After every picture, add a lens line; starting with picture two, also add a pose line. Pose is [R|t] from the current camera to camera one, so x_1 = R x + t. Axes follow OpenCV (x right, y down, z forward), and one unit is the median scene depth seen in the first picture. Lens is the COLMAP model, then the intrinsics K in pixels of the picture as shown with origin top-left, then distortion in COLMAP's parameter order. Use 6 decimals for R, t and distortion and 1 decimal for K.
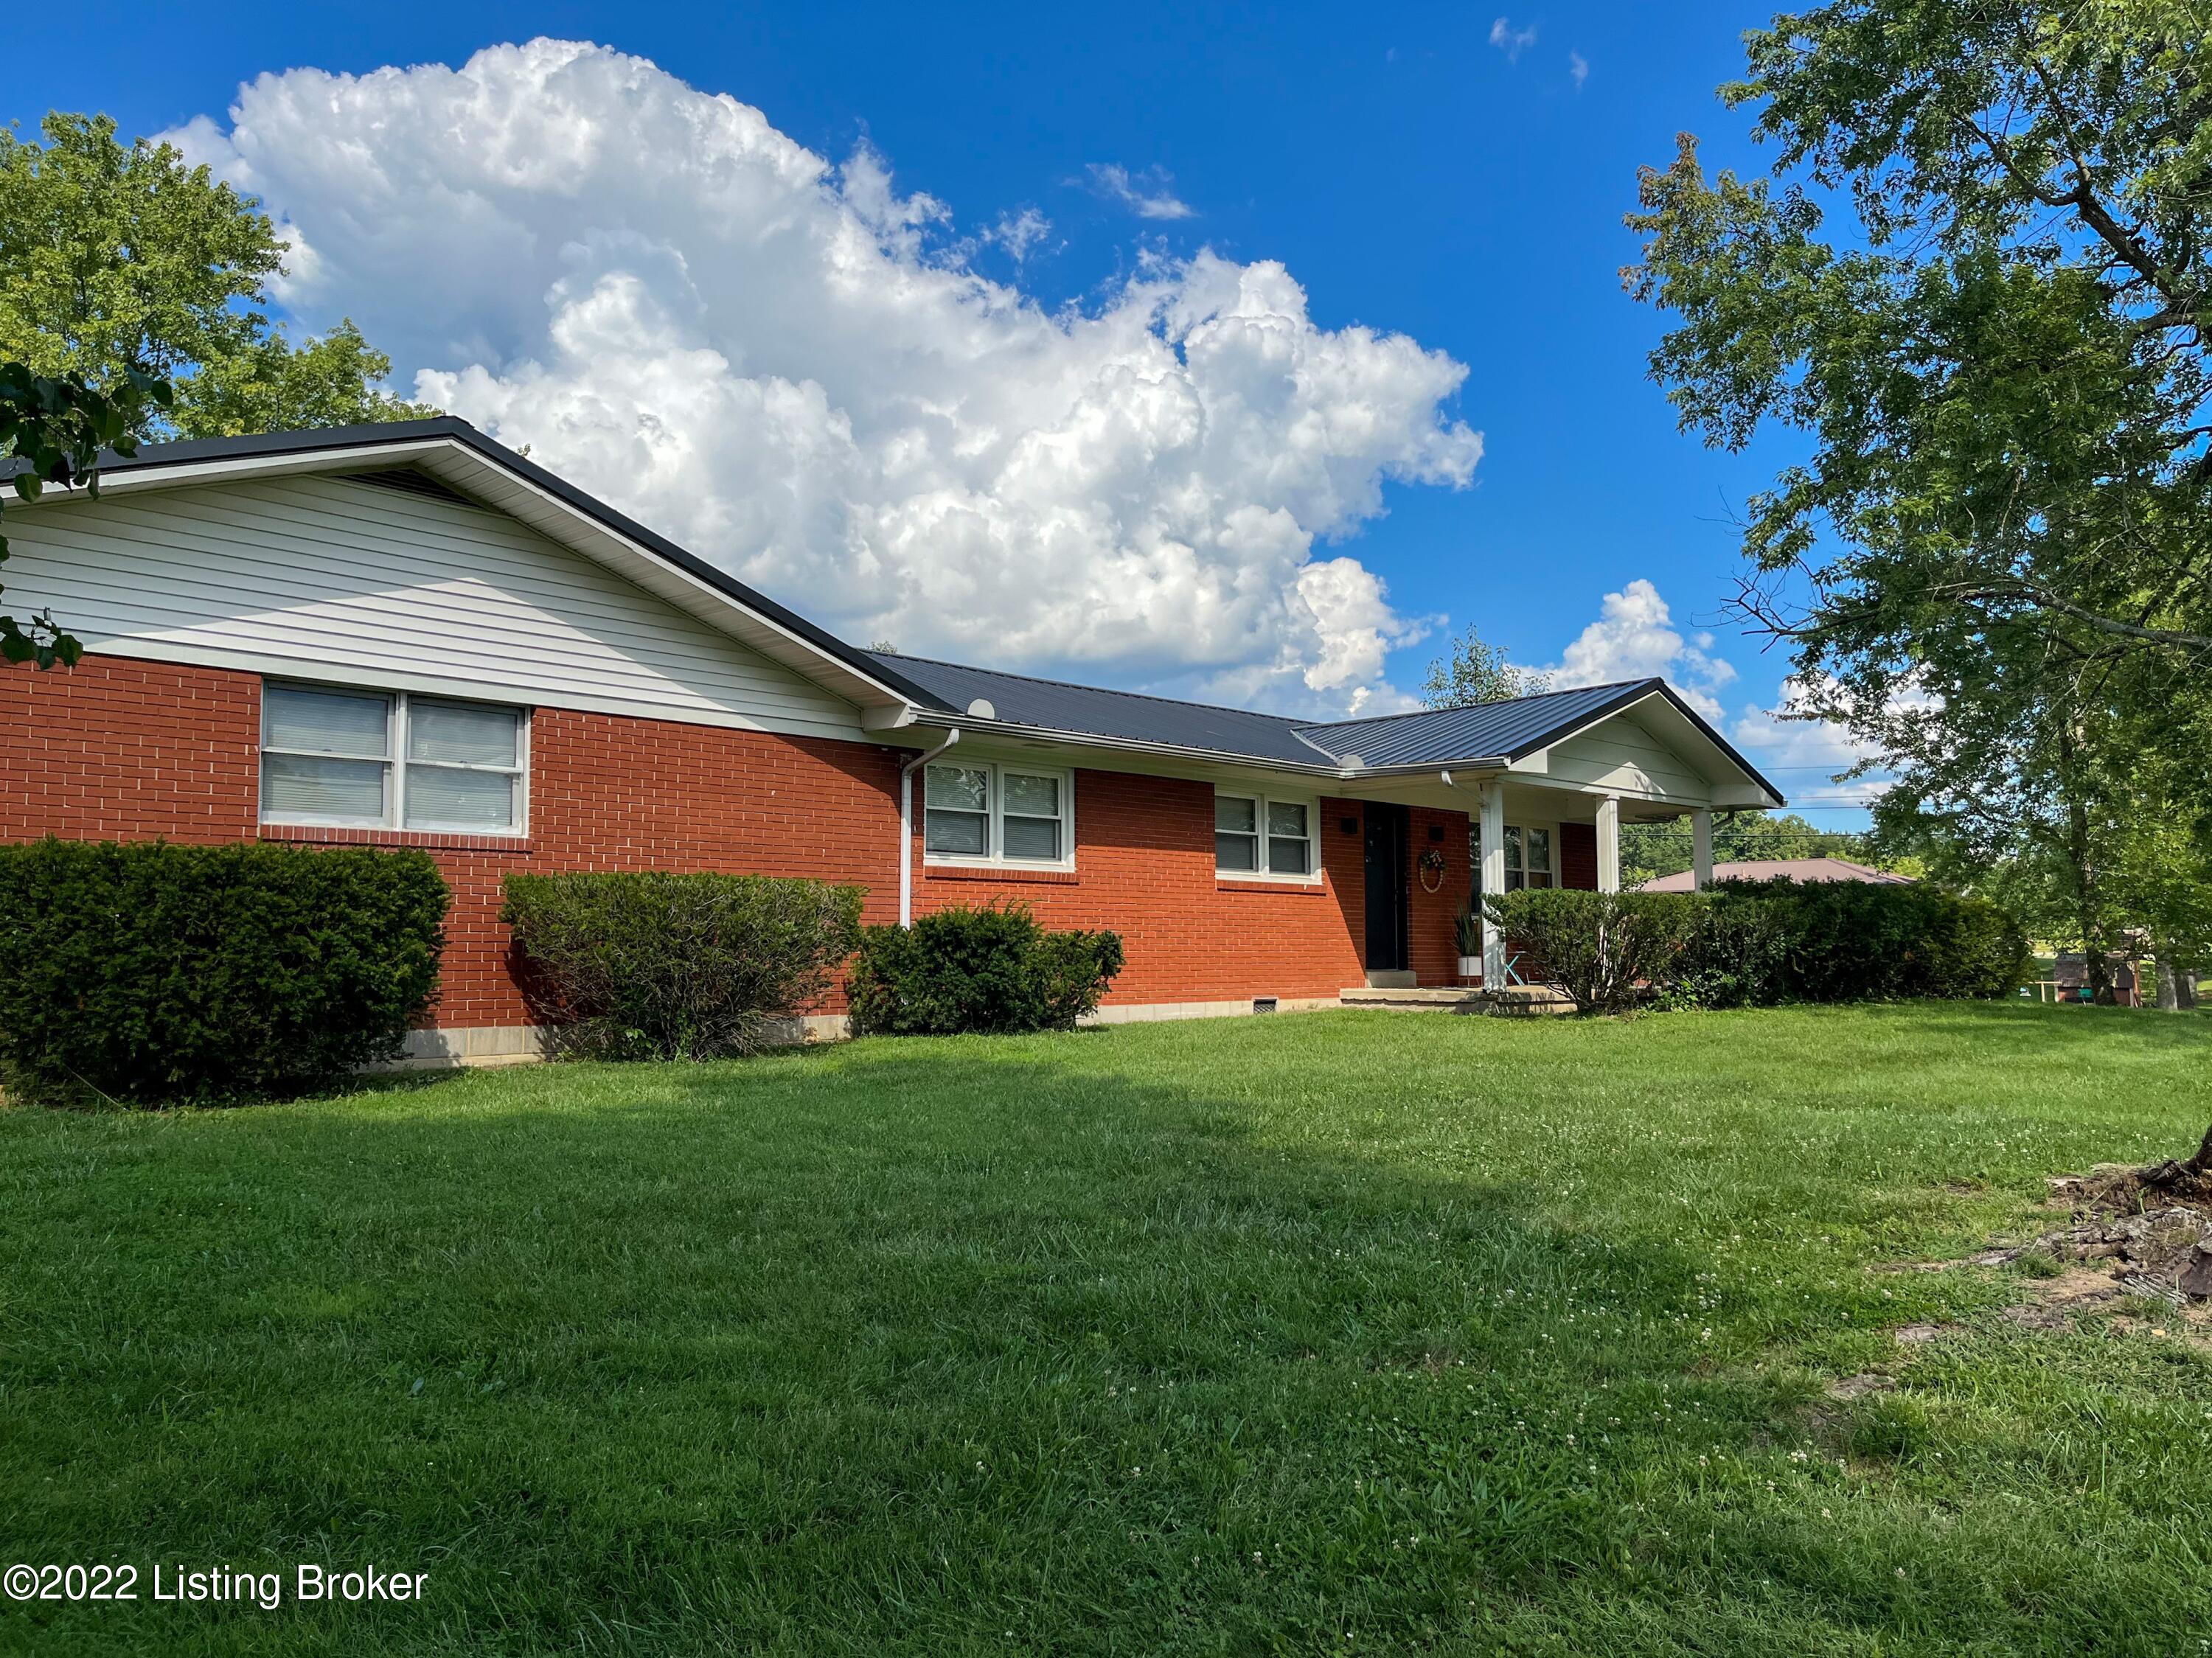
lens RADIAL K [[1678.9, 0, 1114.1], [0, 1678.9, 840.3], [0, 0, 1]] dist [0.088851, -0.133713]
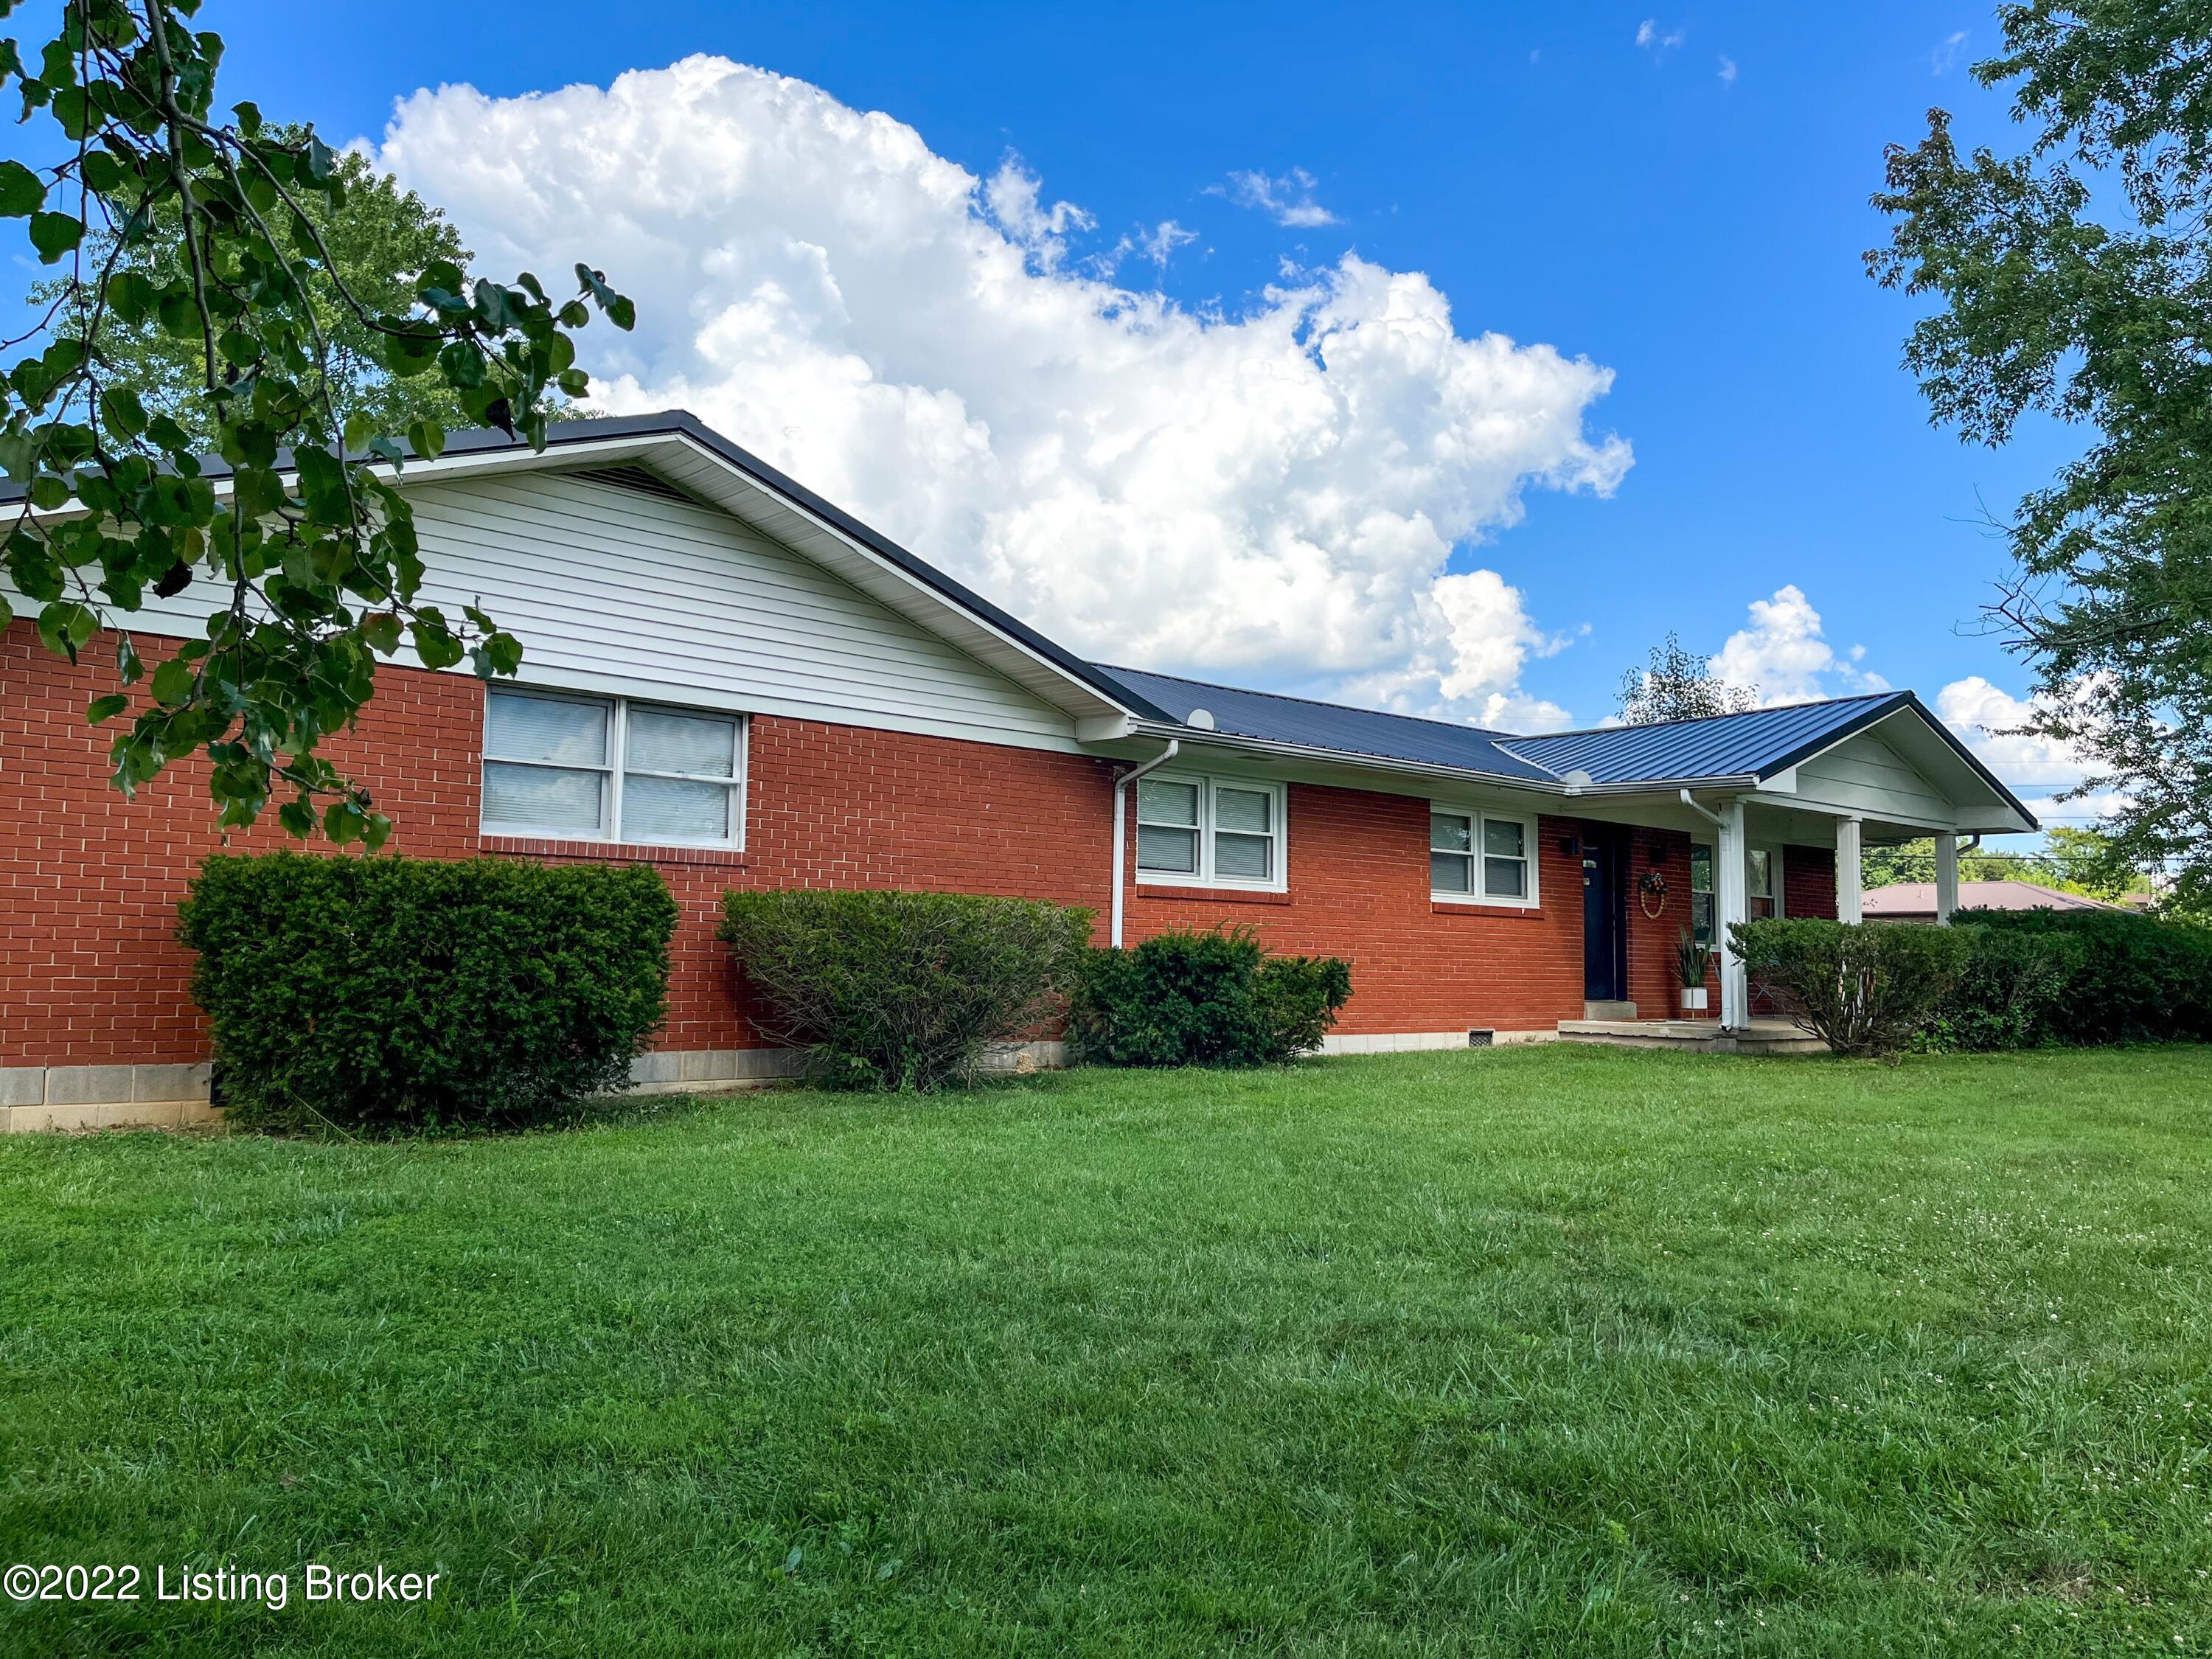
lens RADIAL K [[1686.5, 0, 1112.1], [0, 1686.5, 825.7], [0, 0, 1]] dist [0.075054, -0.108187]
pose [[0.996959, 0.013335, -0.076777, -0.044990], [-0.014324, 0.999821, -0.012346, -0.004950], [0.076599, 0.013408, 0.996972, 0.043539]]
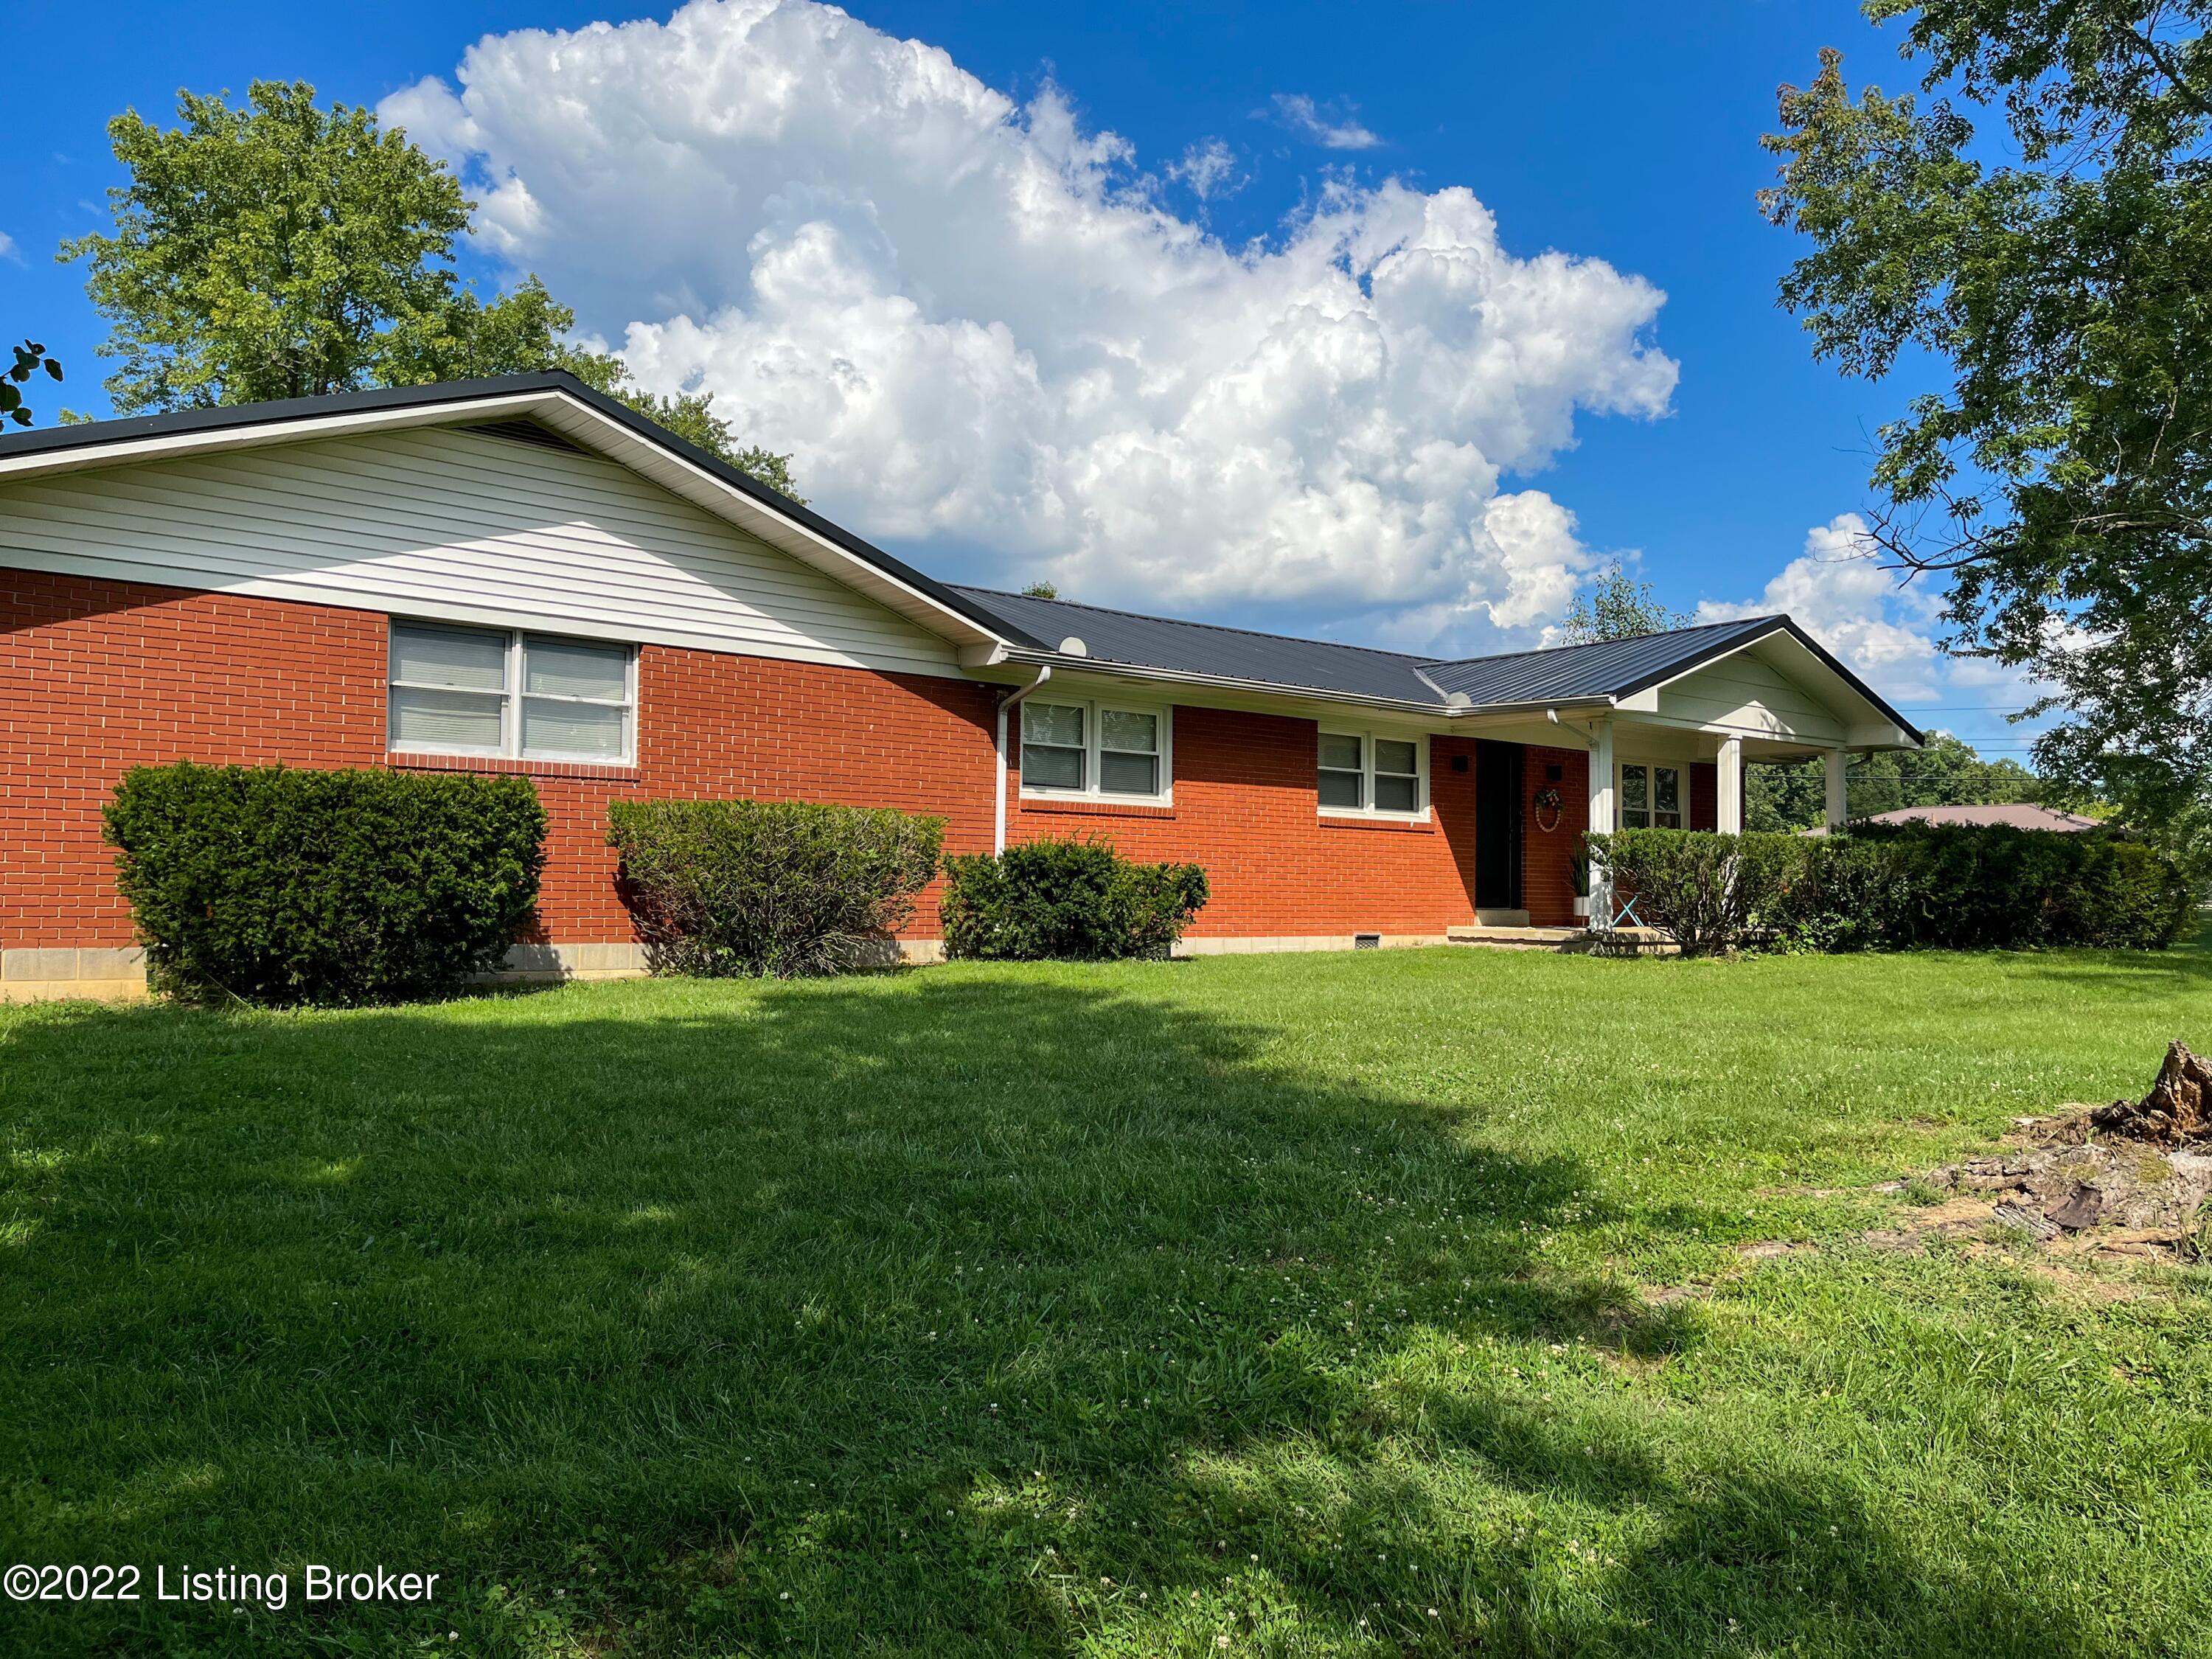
lens RADIAL K [[1662.6, 0, 1112.4], [0, 1662.6, 840.1], [0, 0, 1]] dist [0.077601, -0.112174]
pose [[0.994146, 0.012874, -0.107278, 0.045060], [-0.008905, 0.999261, 0.037392, 0.001548], [0.107680, -0.036218, 0.993526, -0.011245]]
